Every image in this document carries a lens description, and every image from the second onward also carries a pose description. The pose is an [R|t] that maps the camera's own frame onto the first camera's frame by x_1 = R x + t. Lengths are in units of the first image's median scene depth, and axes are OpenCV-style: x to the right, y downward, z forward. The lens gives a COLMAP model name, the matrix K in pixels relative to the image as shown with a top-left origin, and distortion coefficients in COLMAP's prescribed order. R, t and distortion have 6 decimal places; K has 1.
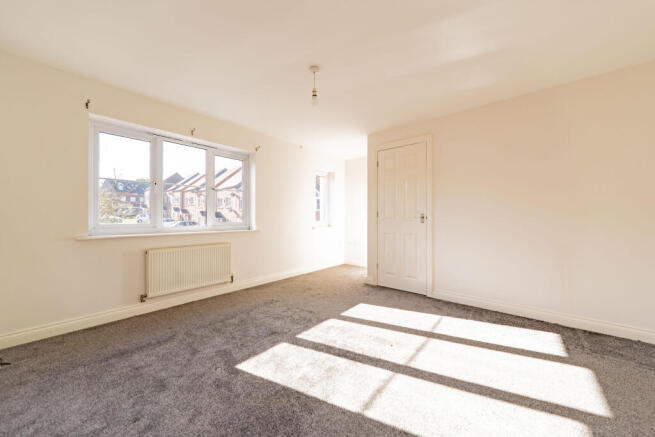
lens RADIAL K [[226.2, 0, 322.1], [0, 226.2, 218.3], [0, 0, 1]] dist [-0.000751, -0.000206]
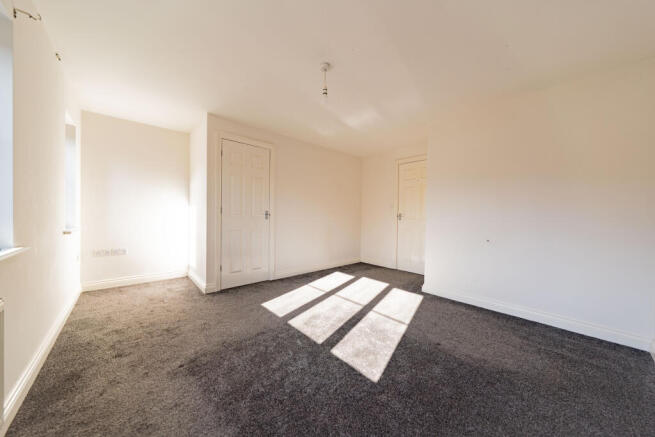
lens RADIAL K [[226.2, 0, 322.1], [0, 226.2, 218.3], [0, 0, 1]] dist [-0.000751, -0.000206]
pose [[0.124399, -0.012527, 0.992153, -0.790094], [-0.014719, 0.999787, 0.014468, -0.005275], [-0.992123, -0.016403, 0.124188, 0.678084]]
